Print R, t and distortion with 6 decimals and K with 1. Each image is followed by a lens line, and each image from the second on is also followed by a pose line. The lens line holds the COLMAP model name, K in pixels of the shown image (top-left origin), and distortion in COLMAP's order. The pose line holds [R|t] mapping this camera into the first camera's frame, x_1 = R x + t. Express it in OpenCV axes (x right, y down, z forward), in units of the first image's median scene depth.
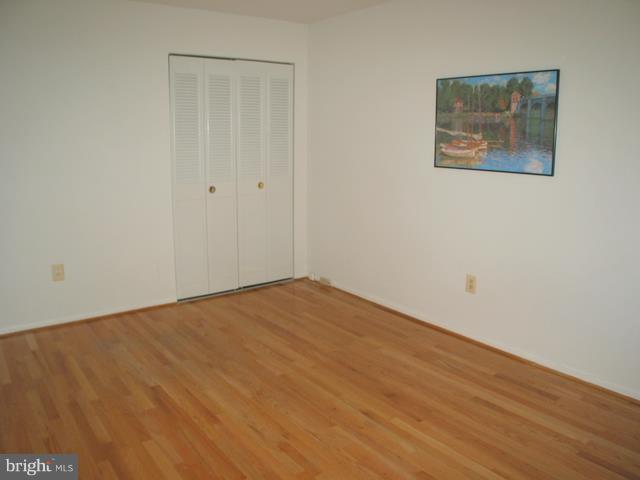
lens RADIAL K [[521.9, 0, 320.0], [0, 521.9, 240.0], [0, 0, 1]] dist [-0.206827, 0.107405]
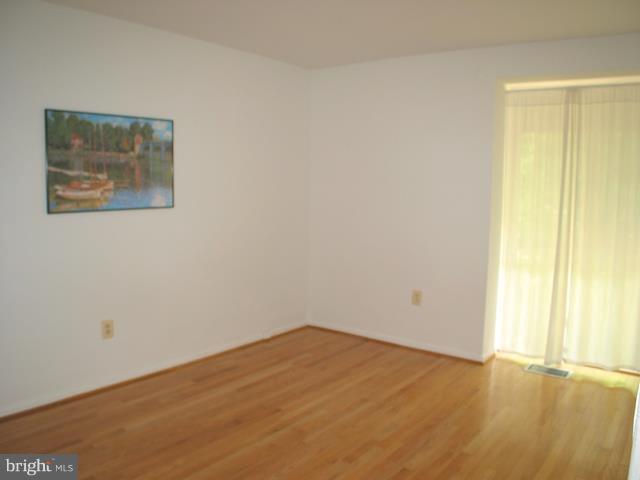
lens RADIAL K [[521.9, 0, 320.0], [0, 521.9, 240.0], [0, 0, 1]] dist [-0.206827, 0.107405]
pose [[-0.269082, -0.113620, 0.956392, -0.748273], [0.175991, 0.970497, 0.164812, -0.174187], [-0.946901, 0.212665, -0.241148, 0.881465]]
